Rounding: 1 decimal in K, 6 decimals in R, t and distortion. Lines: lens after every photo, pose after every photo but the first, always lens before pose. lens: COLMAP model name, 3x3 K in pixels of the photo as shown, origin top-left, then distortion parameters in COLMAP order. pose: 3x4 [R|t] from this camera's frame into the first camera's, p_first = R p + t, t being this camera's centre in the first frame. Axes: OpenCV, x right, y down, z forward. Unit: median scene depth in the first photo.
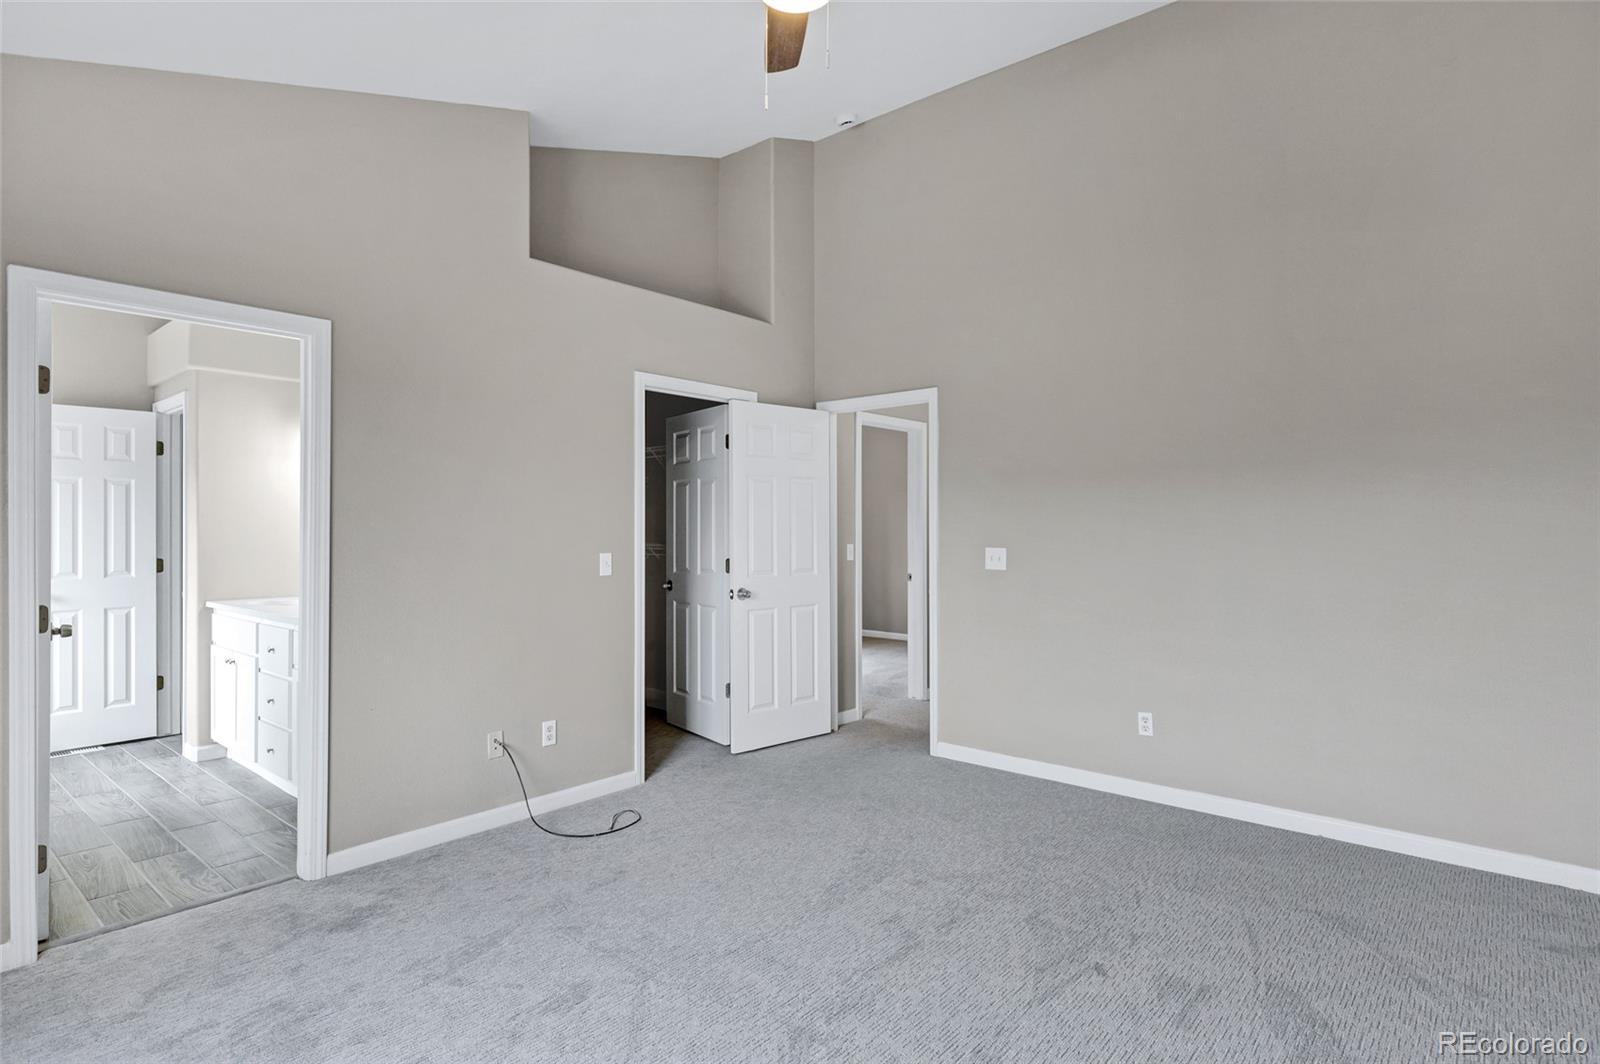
lens RADIAL K [[843.2, 0, 808.7], [0, 843.2, 526.7], [0, 0, 1]] dist [-0.006437, 0.000310]
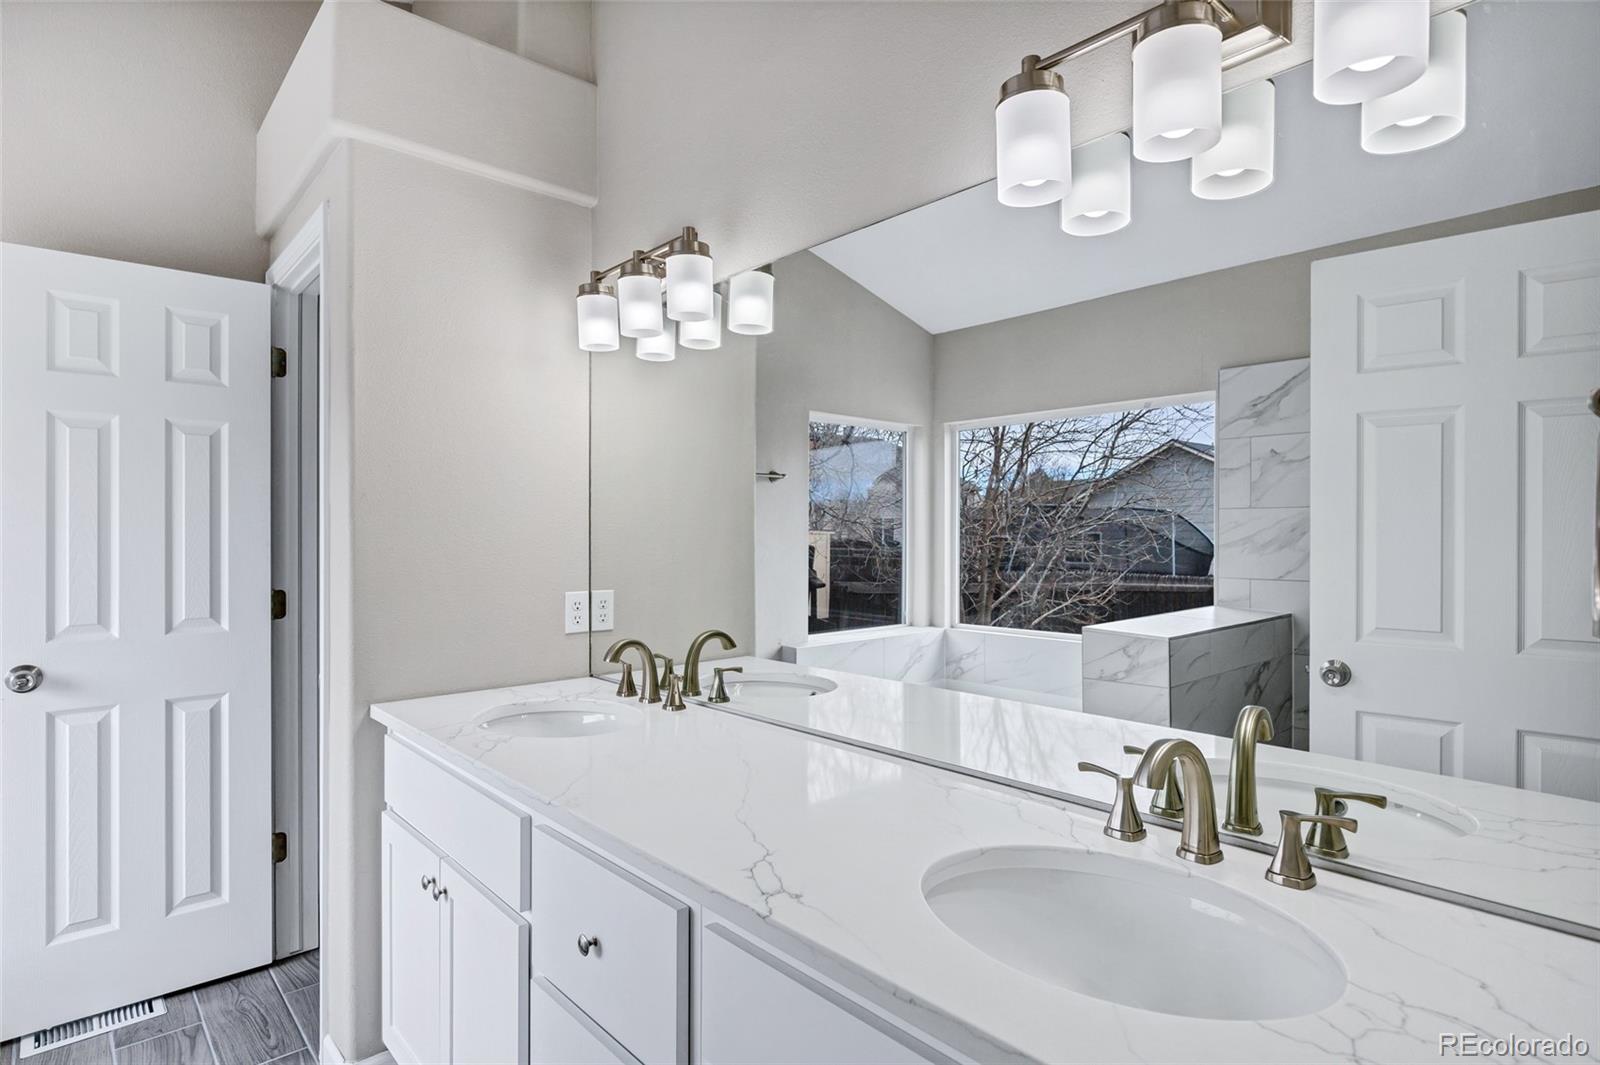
lens RADIAL K [[843.2, 0, 793.2], [0, 843.2, 533.3], [0, 0, 1]] dist [-0.006437, 0.000310]
pose [[0.990054, 0.008082, -0.140453, -0.424321], [-0.006668, 0.999922, 0.010531, -0.002081], [0.140527, -0.009490, 0.990031, 0.579918]]
